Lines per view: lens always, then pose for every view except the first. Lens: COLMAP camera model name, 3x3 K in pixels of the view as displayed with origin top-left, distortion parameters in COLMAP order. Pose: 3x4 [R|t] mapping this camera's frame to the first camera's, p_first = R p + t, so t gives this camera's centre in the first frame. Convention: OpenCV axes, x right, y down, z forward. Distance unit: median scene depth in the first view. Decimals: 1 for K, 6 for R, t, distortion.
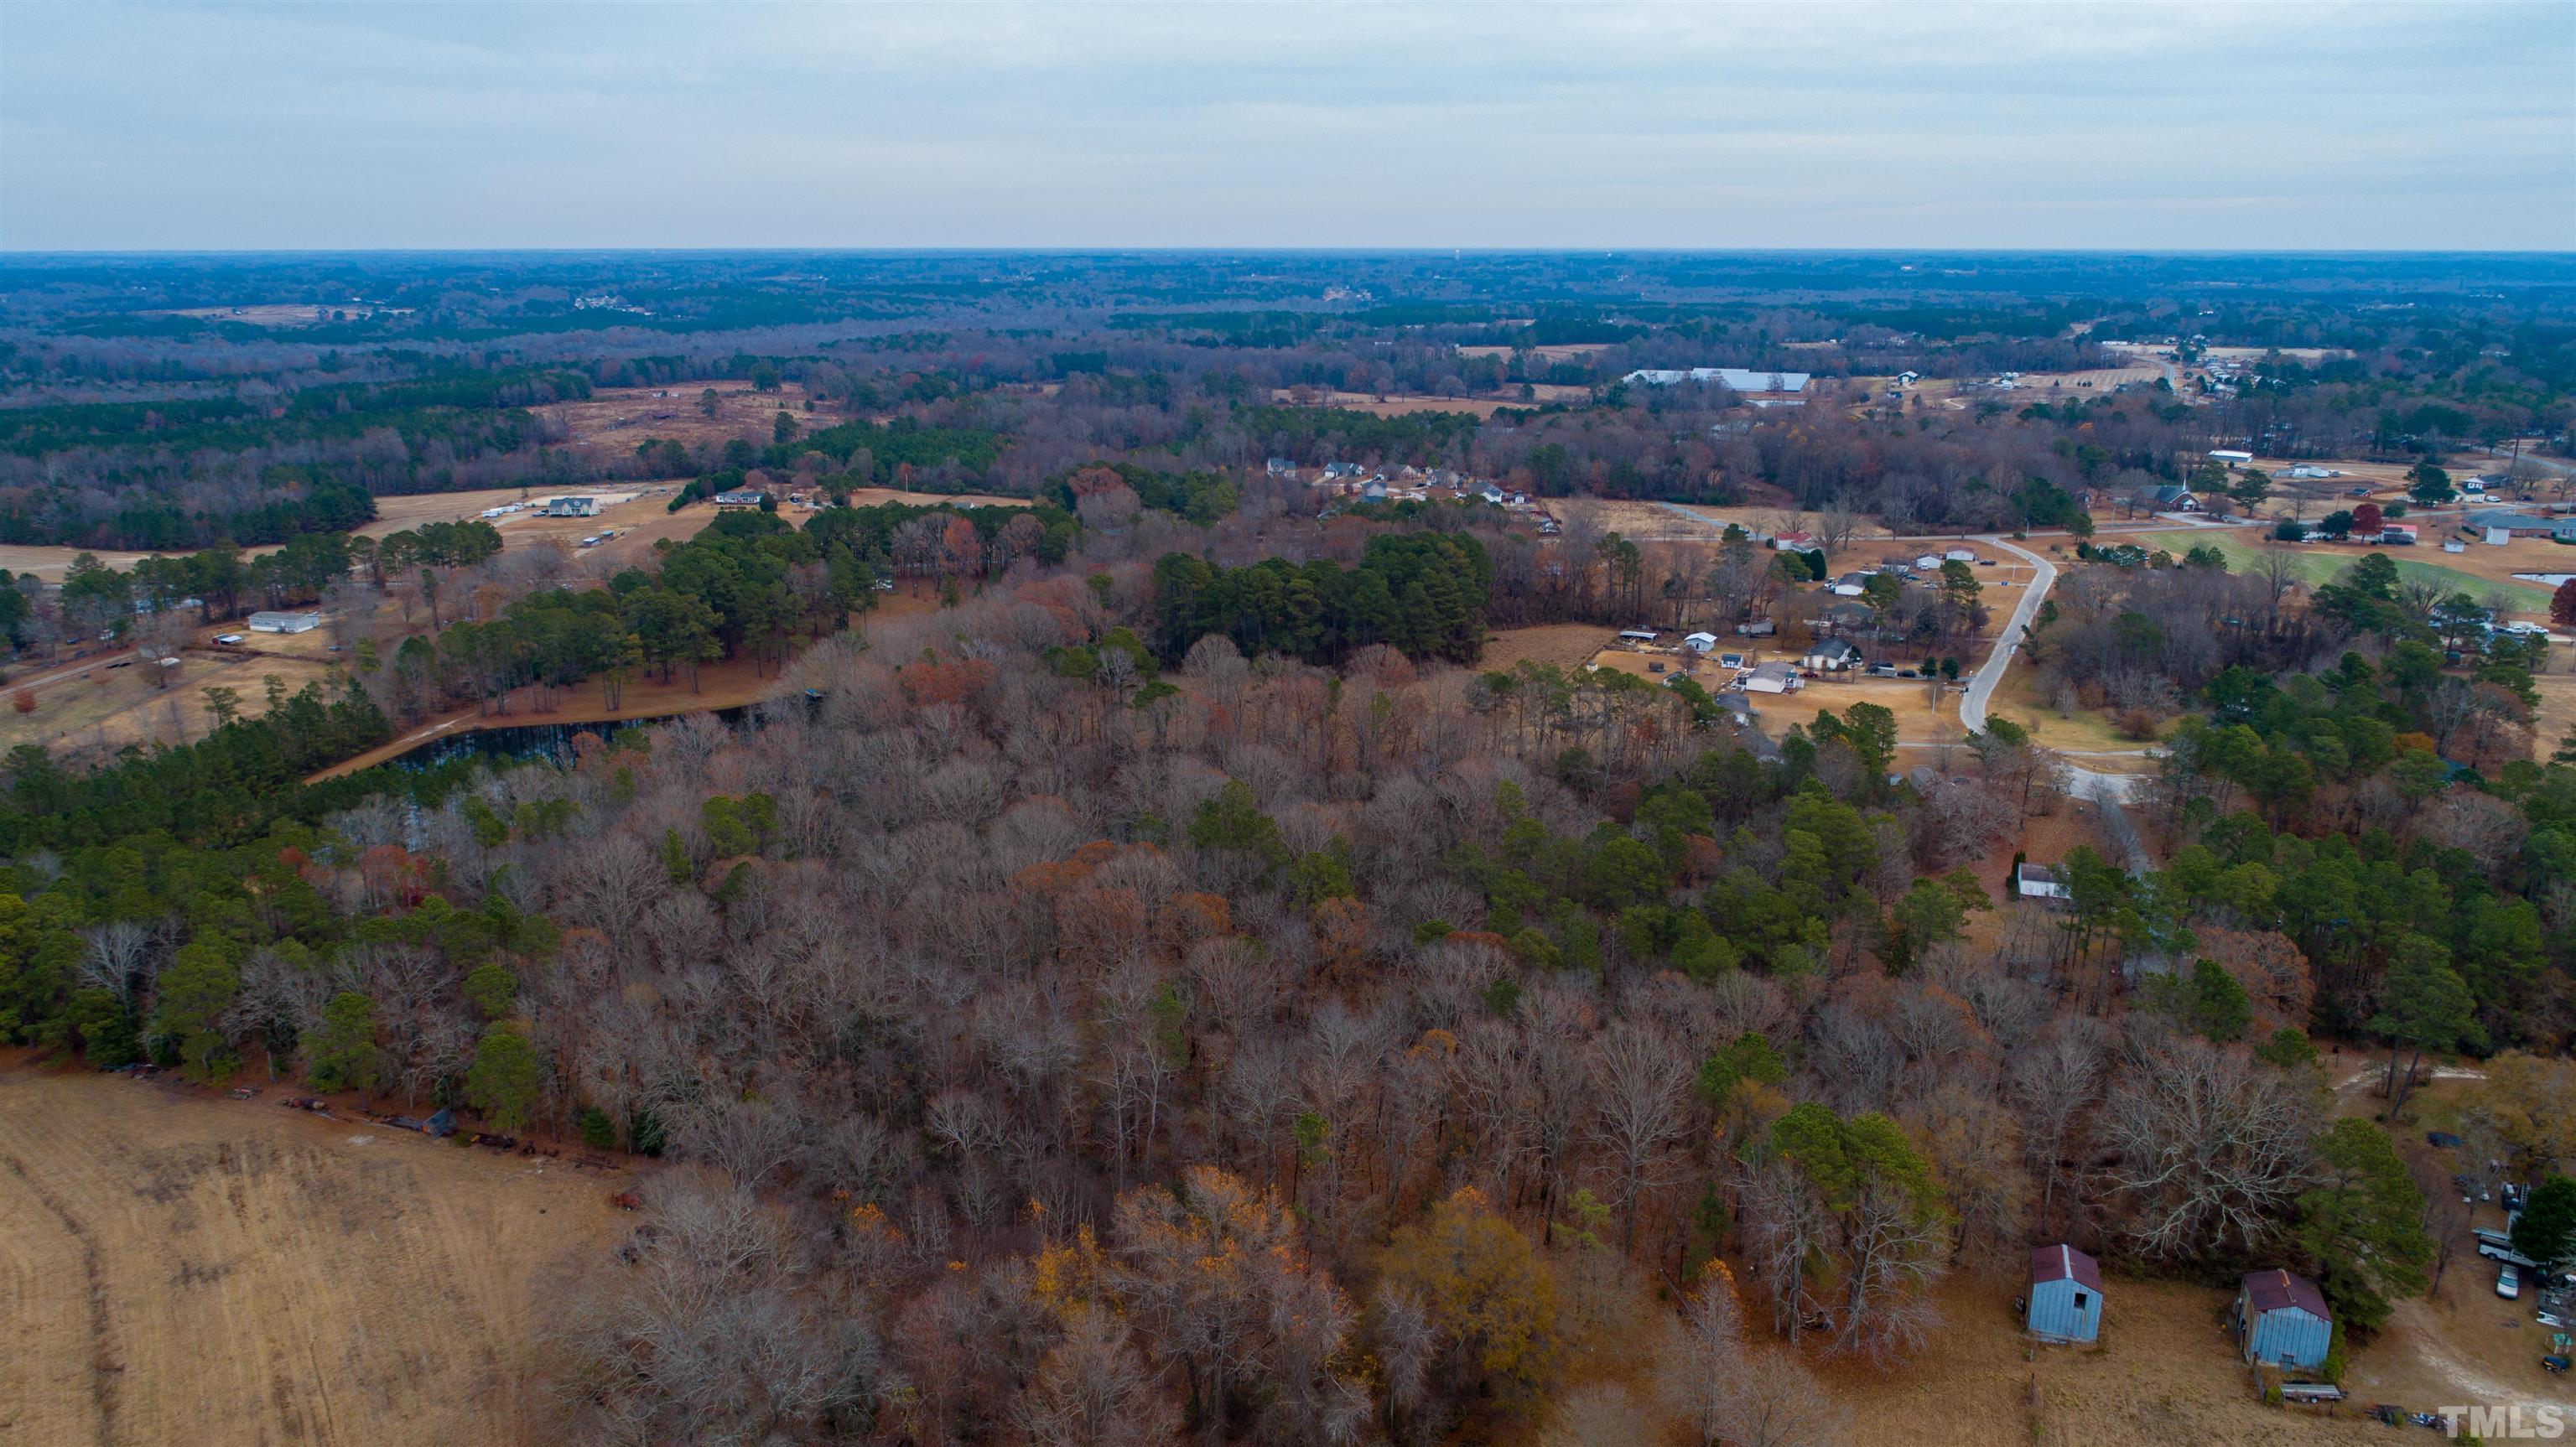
lens RADIAL K [[1813.3, 0, 1288.0], [0, 1813.3, 723.5], [0, 0, 1]] dist [-0.014308, 0.010409]
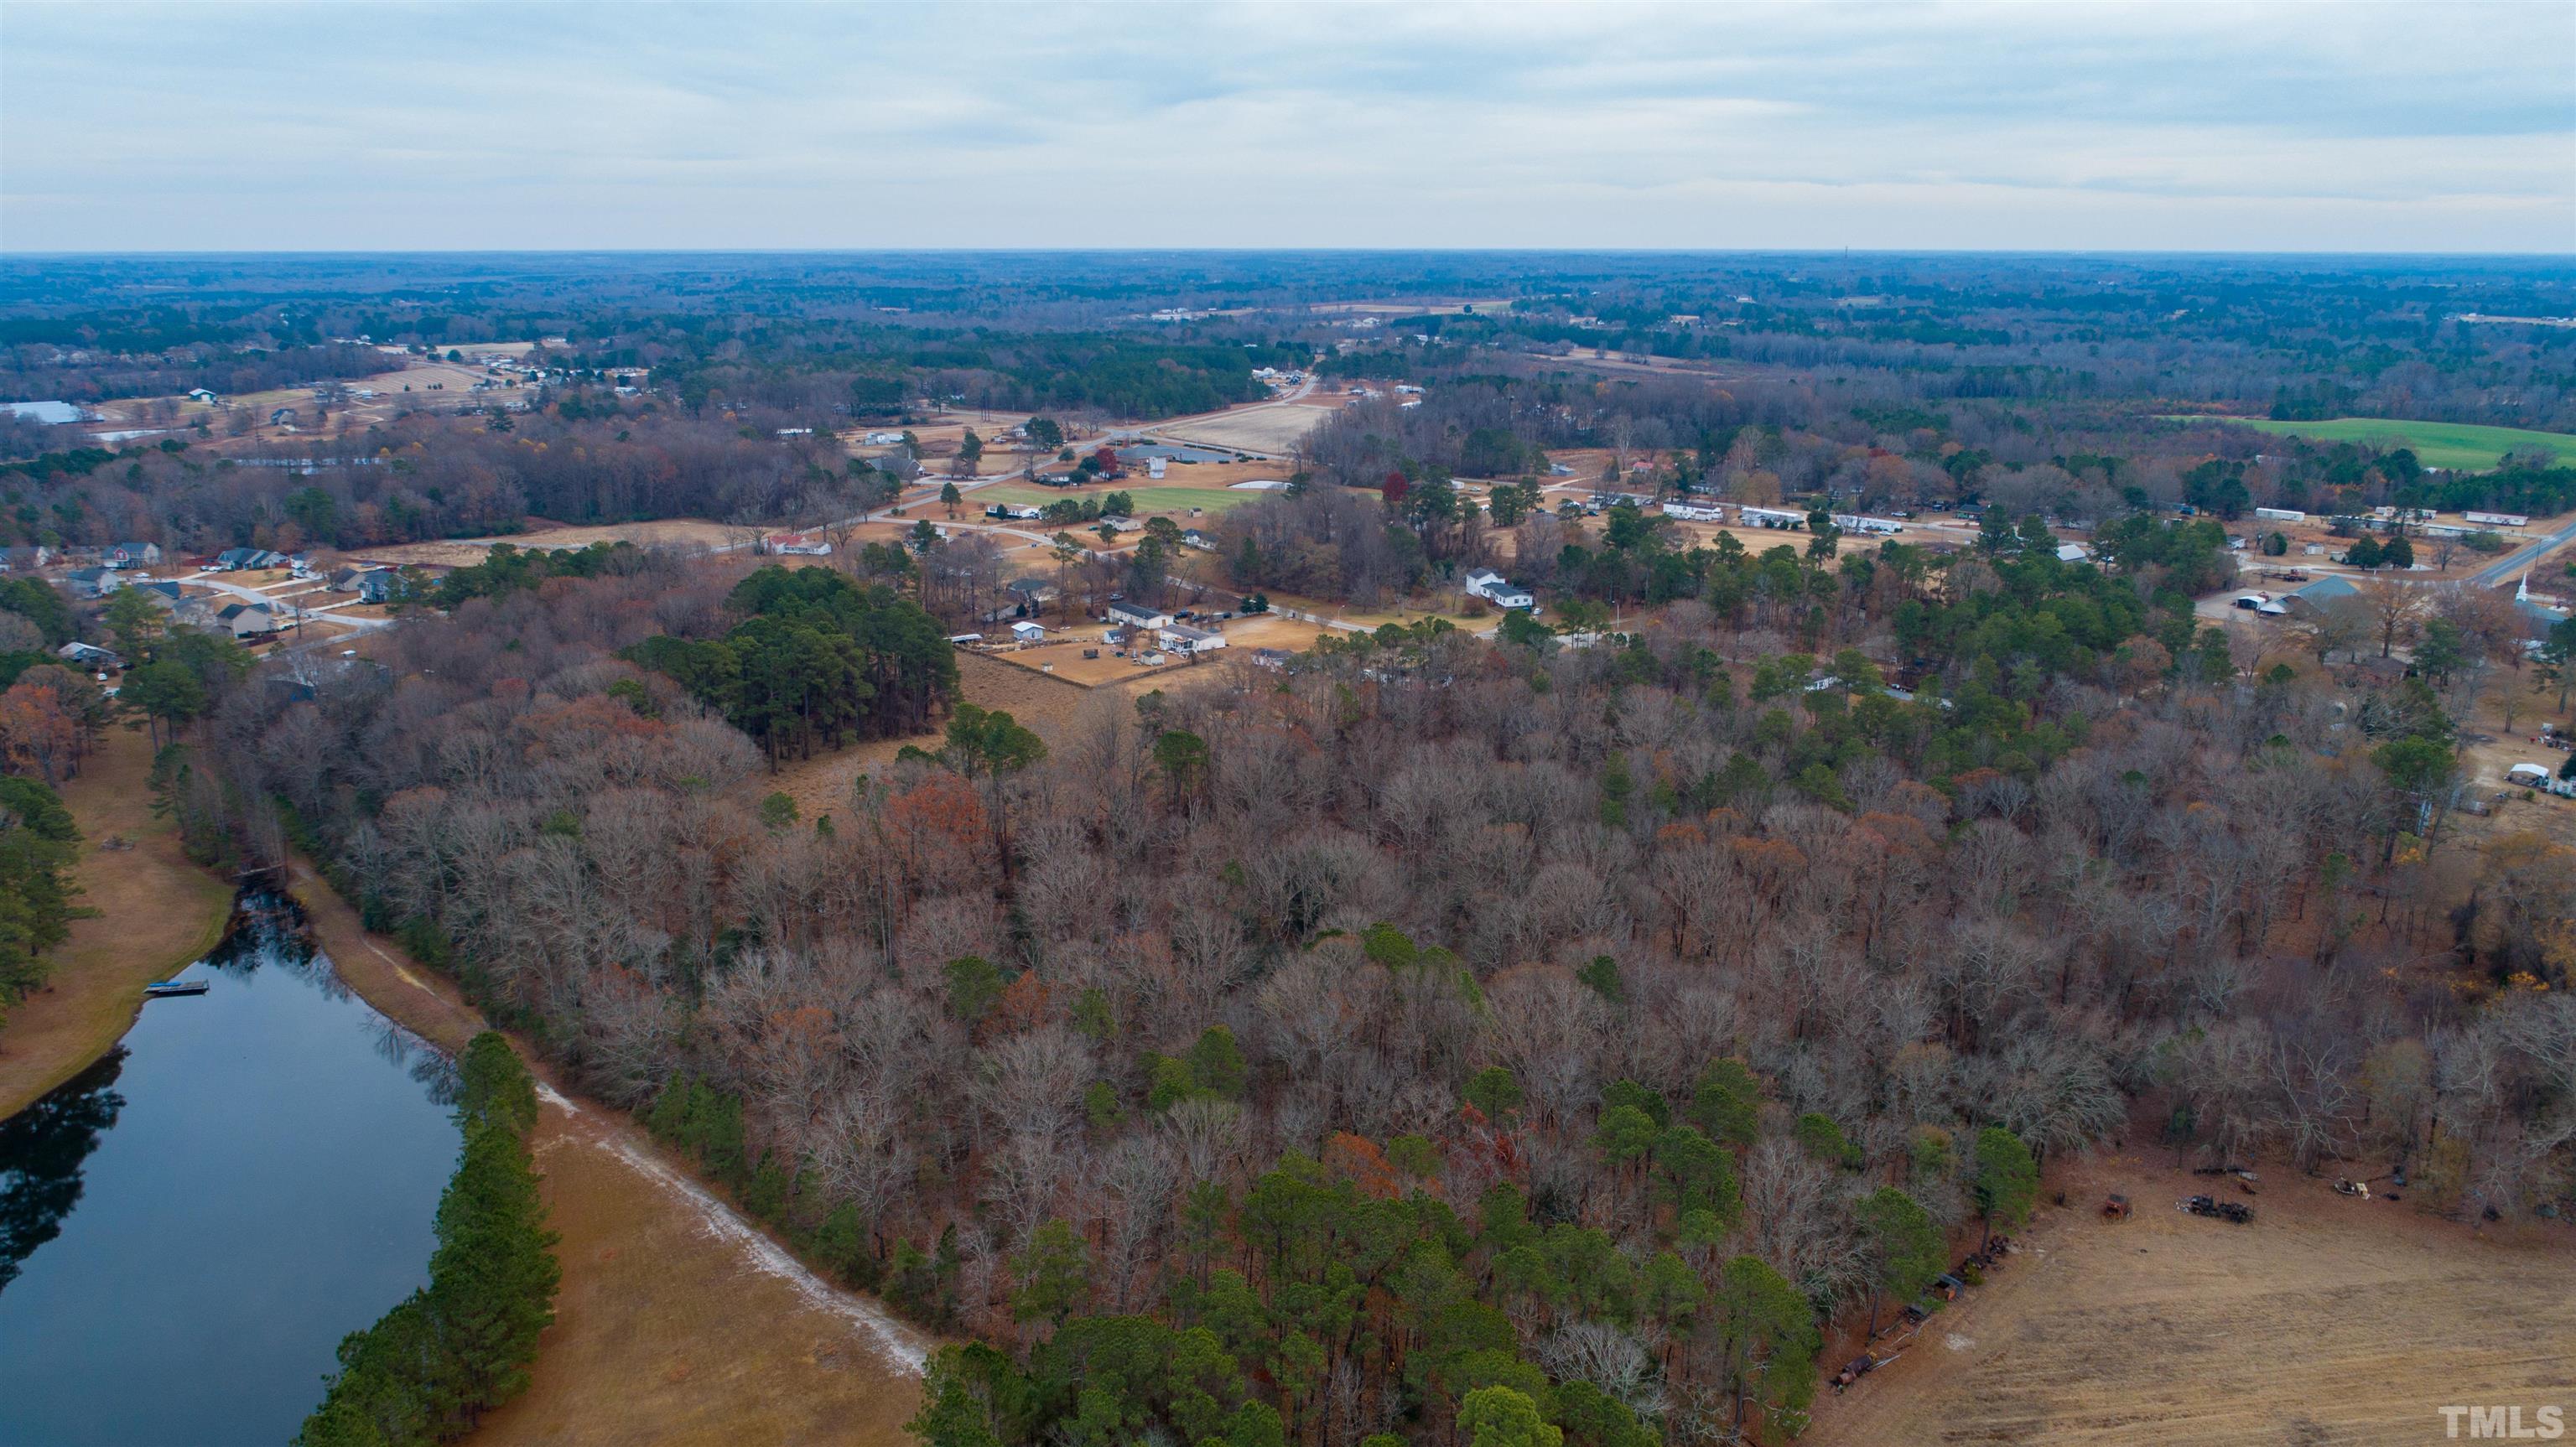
lens RADIAL K [[1797.4, 0, 1281.0], [0, 1797.4, 764.9], [0, 0, 1]] dist [-0.005848, 0.000734]
pose [[0.462819, -0.246944, 0.851362, -0.280732], [0.227846, 0.961286, 0.154966, -0.046432], [-0.856671, 0.122258, 0.501167, 0.182193]]
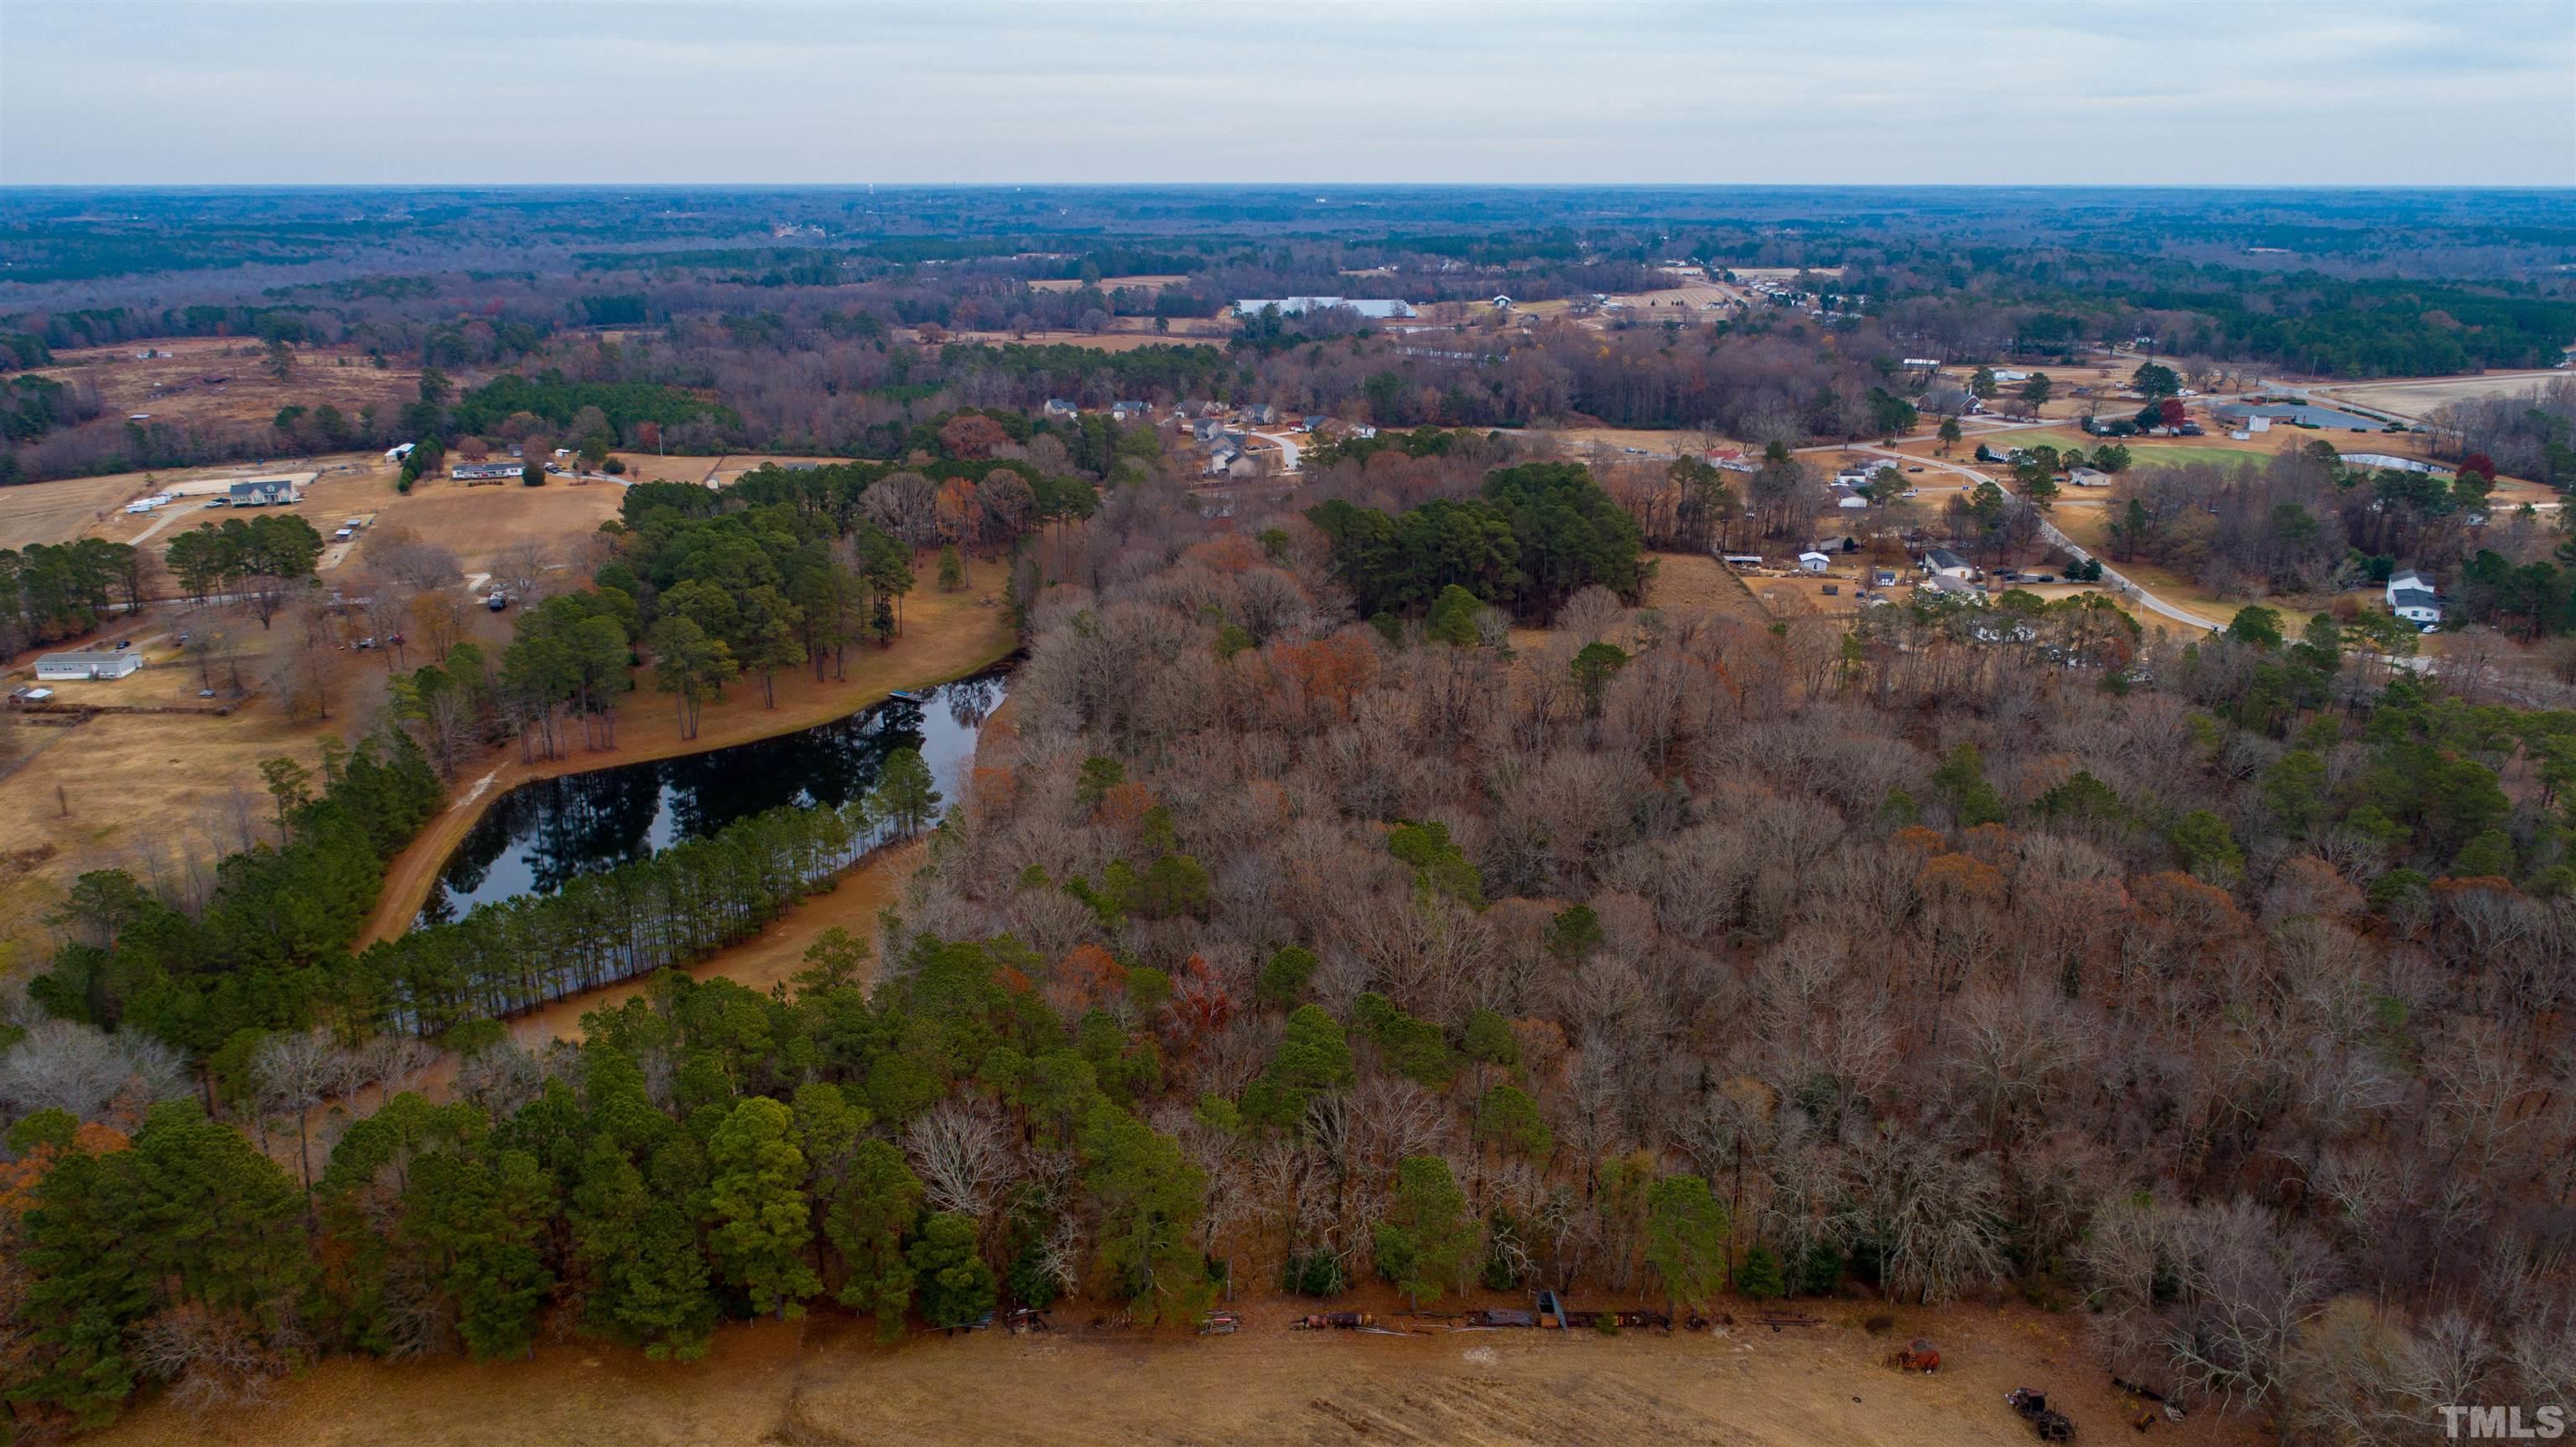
lens RADIAL K [[1805.1, 0, 1288.0], [0, 1805.1, 723.5], [0, 0, 1]] dist [-0.015032, 0.009741]
pose [[0.942826, -0.095598, 0.319282, -0.174838], [0.084703, 0.995256, 0.047870, -0.013736], [-0.322343, -0.018089, 0.946450, 0.076643]]
